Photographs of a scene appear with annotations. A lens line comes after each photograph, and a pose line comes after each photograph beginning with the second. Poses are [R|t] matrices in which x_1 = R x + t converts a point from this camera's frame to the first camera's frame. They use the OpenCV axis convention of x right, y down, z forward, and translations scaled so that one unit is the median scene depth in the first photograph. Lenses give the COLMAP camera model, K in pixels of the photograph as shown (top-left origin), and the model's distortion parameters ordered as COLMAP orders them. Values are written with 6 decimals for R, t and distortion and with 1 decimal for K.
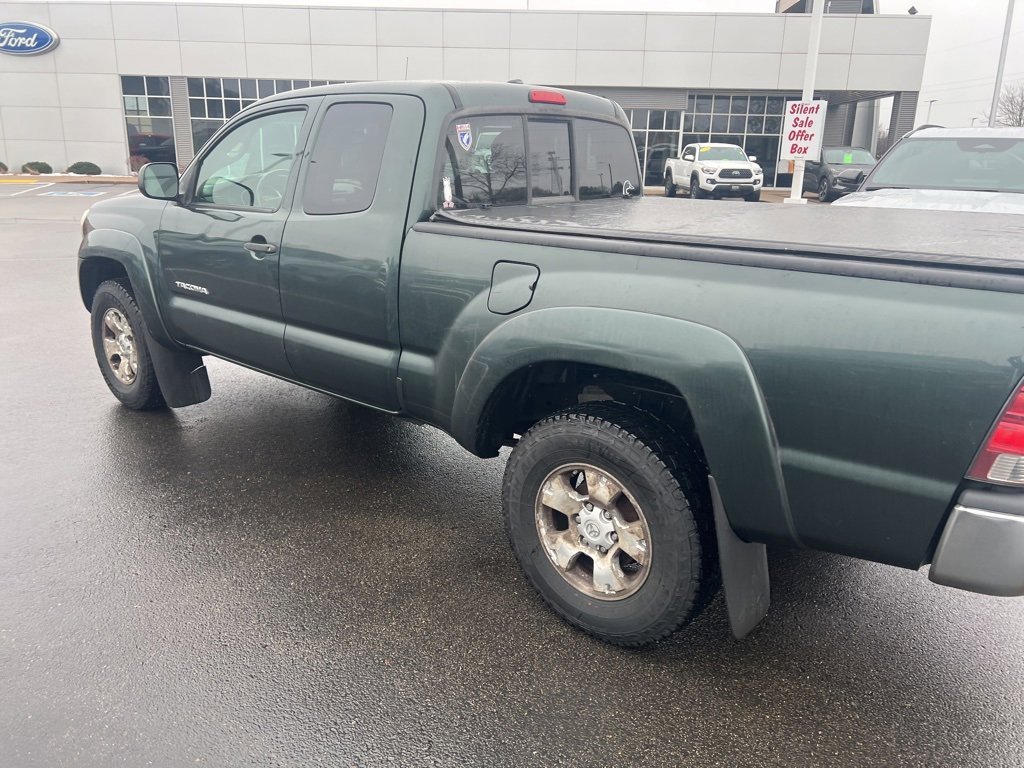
lens RADIAL K [[769.9, 0, 510.0], [0, 769.9, 376.6], [0, 0, 1]] dist [0.054271, -0.059914]
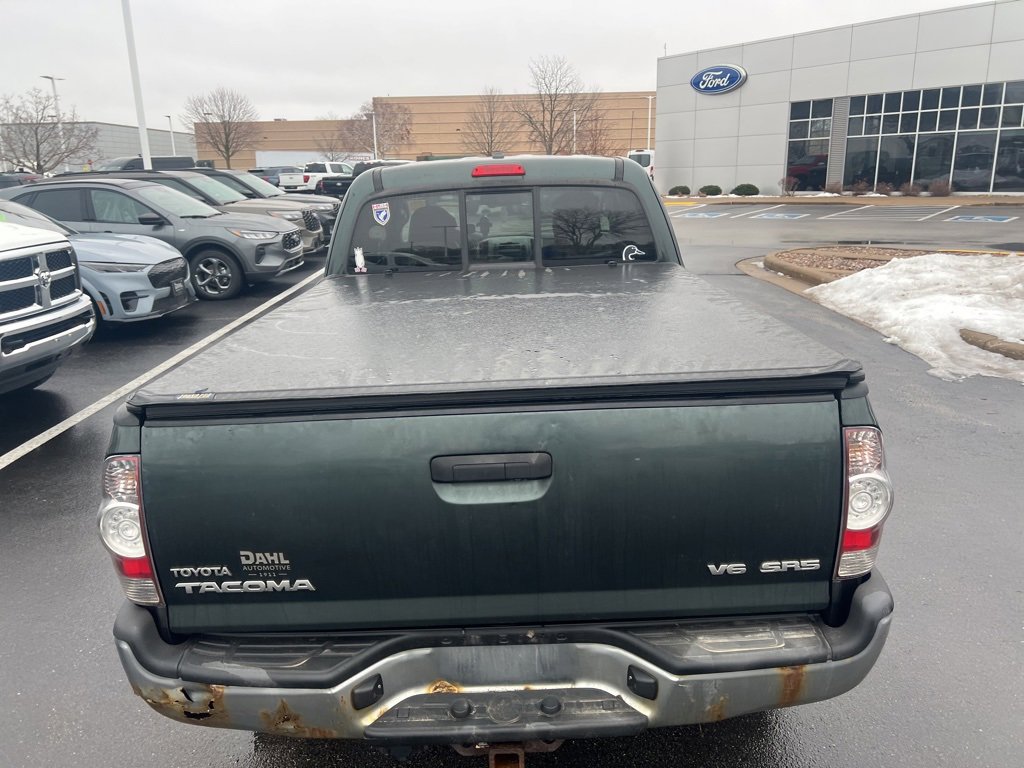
lens RADIAL K [[769.9, 0, 519.1], [0, 769.9, 371.0], [0, 0, 1]] dist [0.054271, -0.059914]
pose [[0.651092, 0.152741, -0.743471, 0.833602], [-0.167426, 0.984316, 0.055598, -0.145263], [0.740302, 0.088277, 0.666453, 0.323255]]
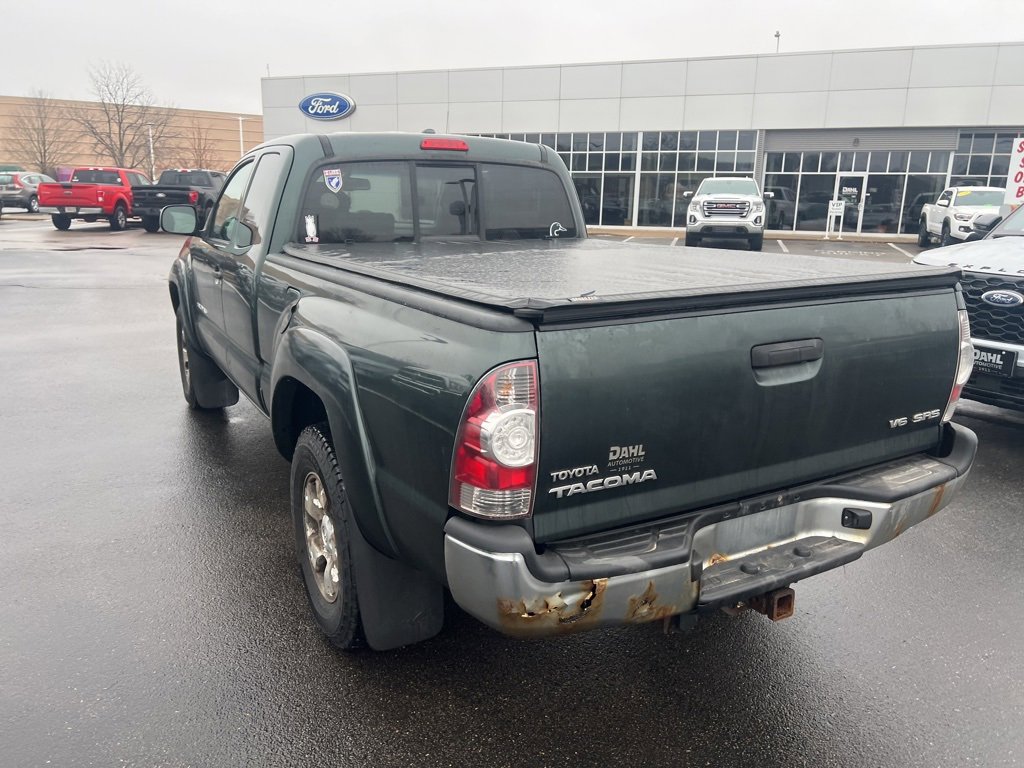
lens RADIAL K [[769.9, 0, 514.4], [0, 769.9, 382.0], [0, 0, 1]] dist [0.054271, -0.059914]
pose [[0.940491, 0.074626, -0.331523, 0.491003], [-0.091312, 0.995206, -0.035020, -0.001270], [0.327321, 0.063208, 0.942797, 0.031160]]
